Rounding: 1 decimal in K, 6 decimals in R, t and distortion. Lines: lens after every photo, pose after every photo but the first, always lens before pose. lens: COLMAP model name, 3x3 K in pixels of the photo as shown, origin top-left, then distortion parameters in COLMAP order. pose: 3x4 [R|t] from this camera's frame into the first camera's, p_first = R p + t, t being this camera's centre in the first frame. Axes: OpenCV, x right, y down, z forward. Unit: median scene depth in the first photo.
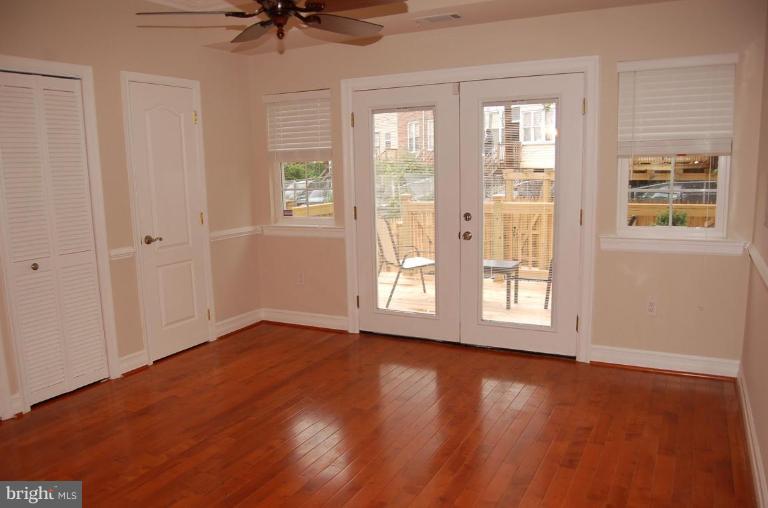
lens RADIAL K [[610.4, 0, 384.0], [0, 610.4, 254.0], [0, 0, 1]] dist [-0.038377, 0.002071]
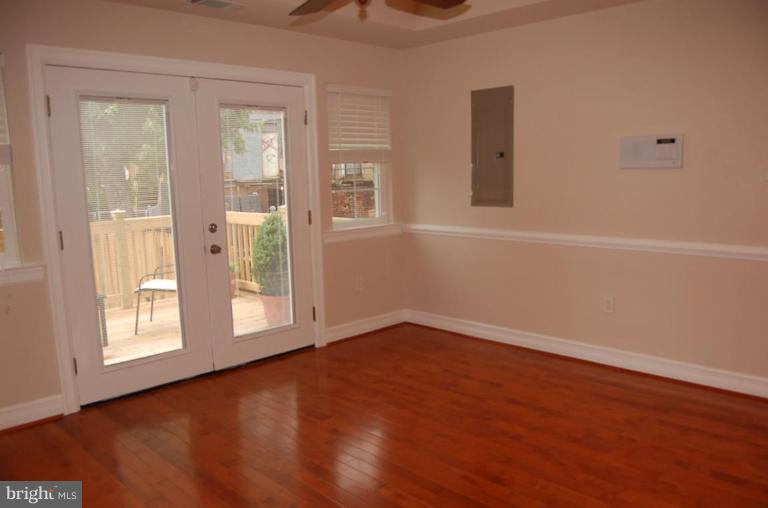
lens RADIAL K [[610.4, 0, 384.0], [0, 610.4, 254.0], [0, 0, 1]] dist [-0.038377, 0.002071]
pose [[0.314027, -0.113059, 0.942658, -0.635036], [0.160763, 0.984879, 0.064568, -0.040681], [-0.935704, 0.131269, 0.327454, 0.473304]]
